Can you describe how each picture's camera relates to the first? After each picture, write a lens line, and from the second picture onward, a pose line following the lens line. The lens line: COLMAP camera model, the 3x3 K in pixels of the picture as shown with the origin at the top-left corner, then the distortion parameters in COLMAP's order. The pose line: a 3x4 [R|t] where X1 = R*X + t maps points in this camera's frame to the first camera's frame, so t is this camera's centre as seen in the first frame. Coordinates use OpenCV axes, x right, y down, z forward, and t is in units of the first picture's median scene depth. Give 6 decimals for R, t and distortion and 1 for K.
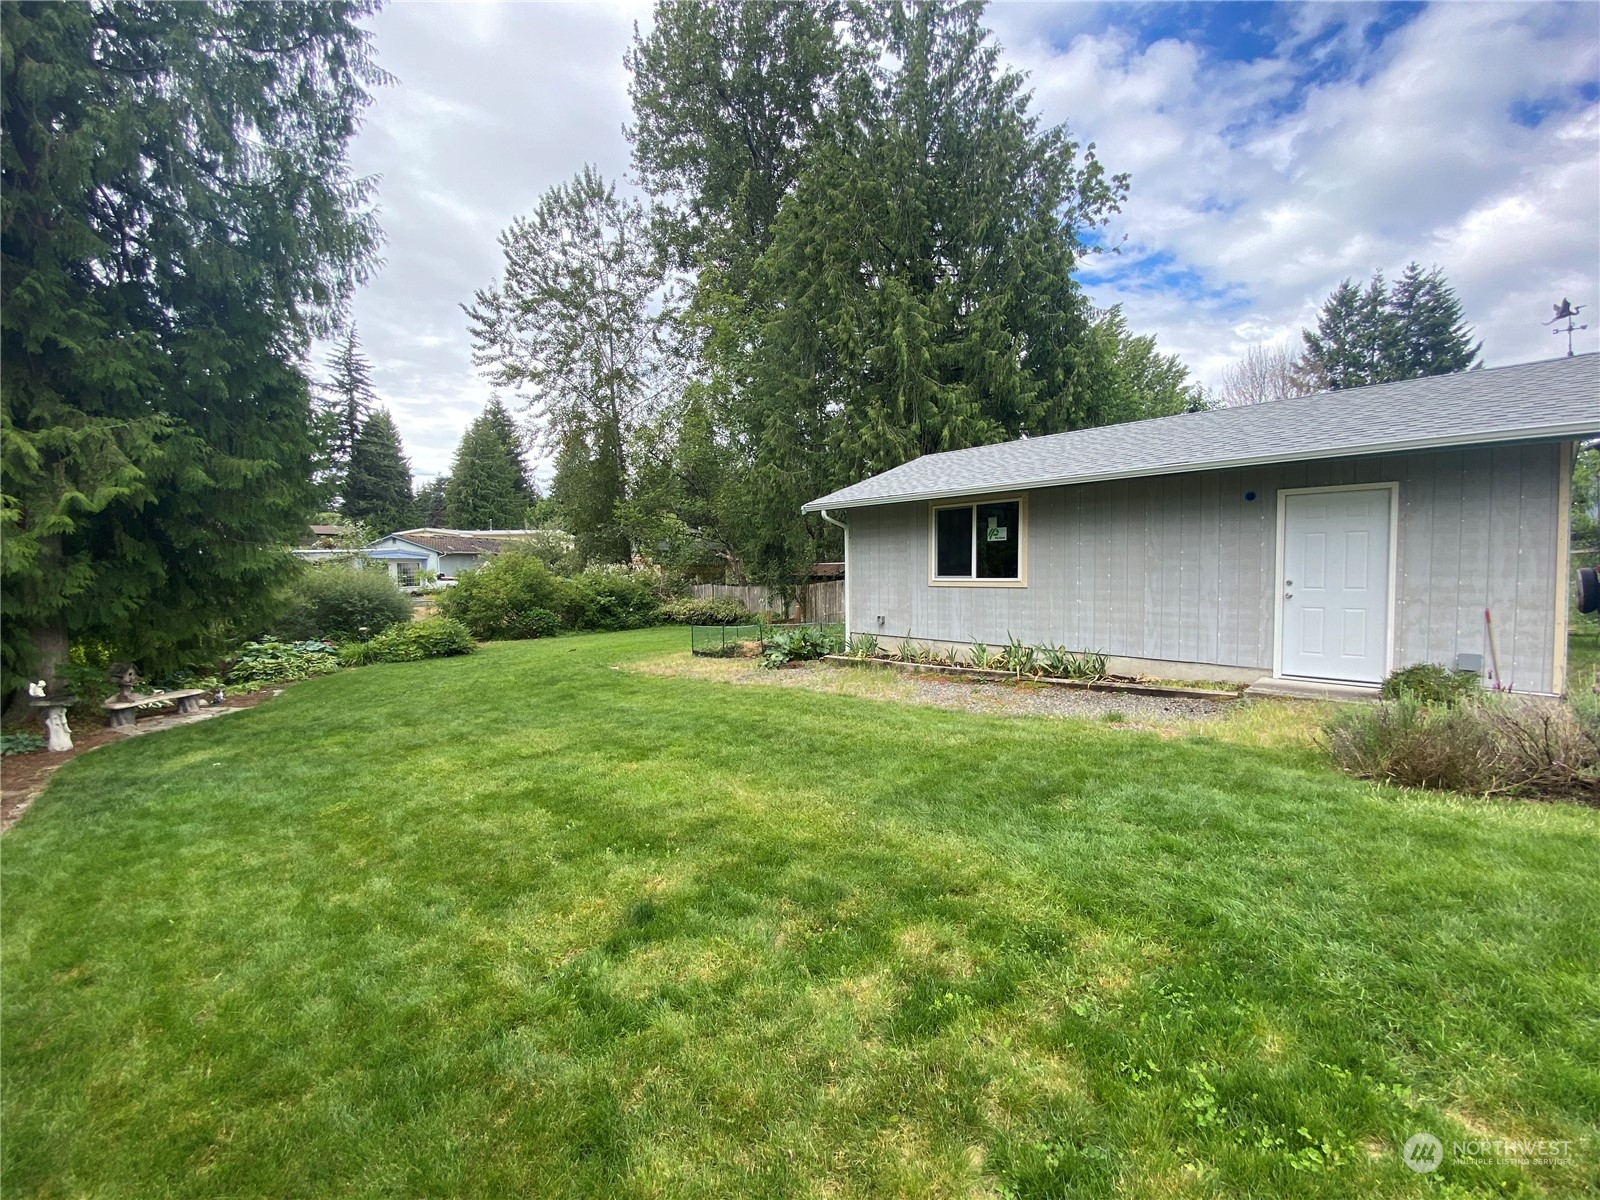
lens RADIAL K [[663.5, 0, 800.0], [0, 663.5, 600.0], [0, 0, 1]] dist [0.022350, -0.021390]
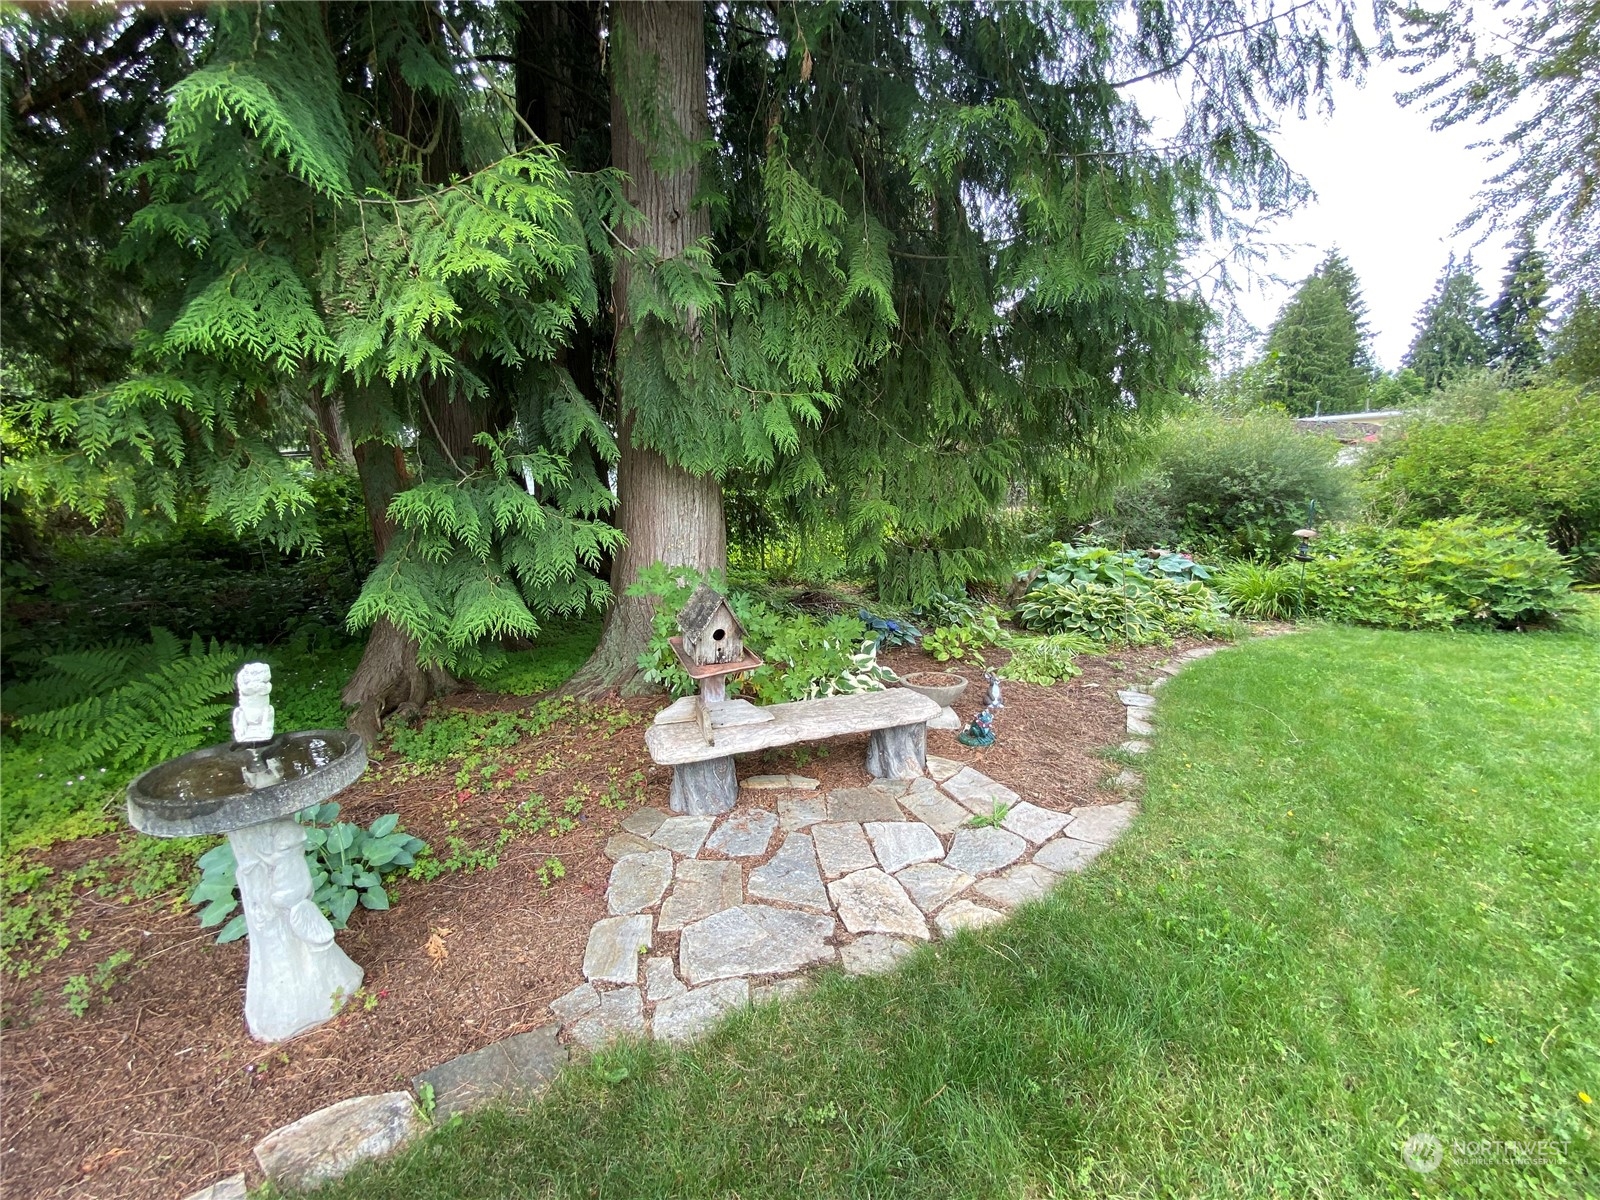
lens RADIAL K [[663.5, 0, 800.0], [0, 663.5, 600.0], [0, 0, 1]] dist [0.022350, -0.021390]
pose [[0.508546, 0.162182, -0.845623, -0.416699], [-0.046634, 0.985847, 0.161031, 0.028882], [0.859771, -0.042457, 0.508912, 0.483698]]
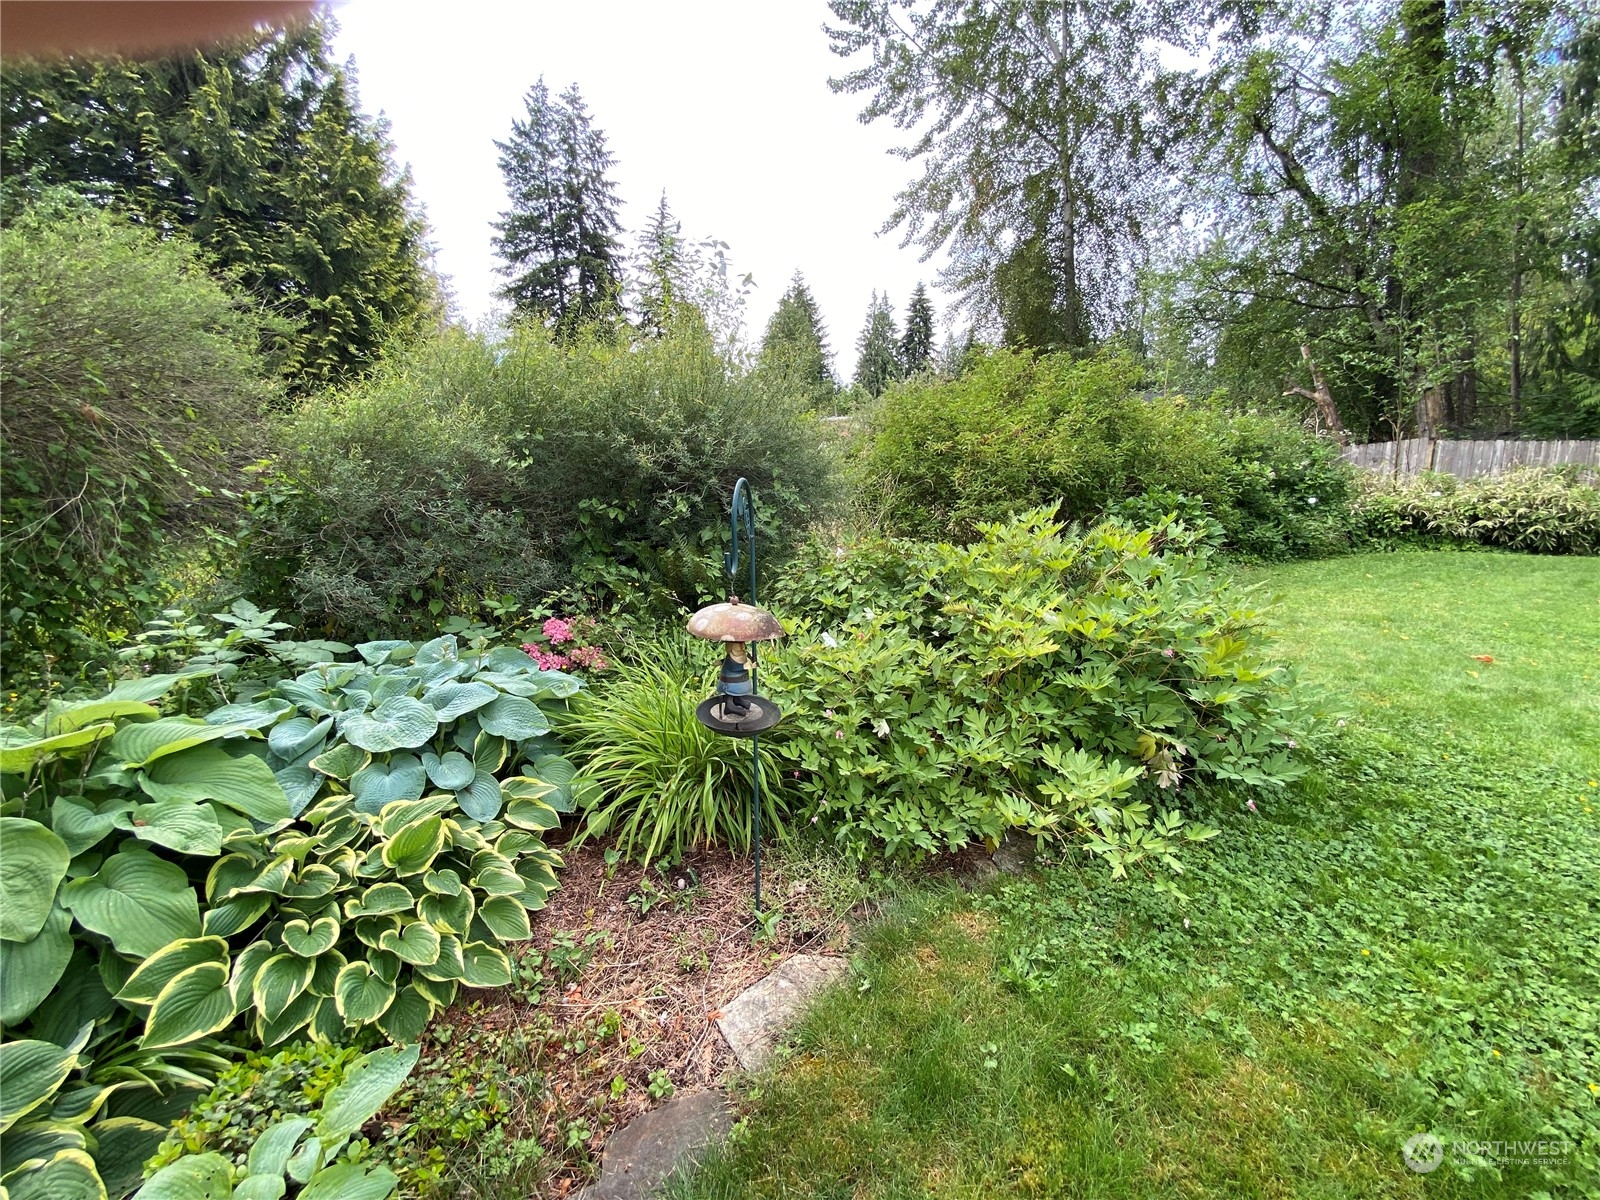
lens RADIAL K [[663.5, 0, 800.0], [0, 663.5, 600.0], [0, 0, 1]] dist [0.022350, -0.021390]
pose [[0.920482, 0.067378, -0.384933, -0.542340], [-0.010943, 0.989082, 0.146959, 0.023512], [0.390633, -0.131061, 0.911169, 0.815306]]
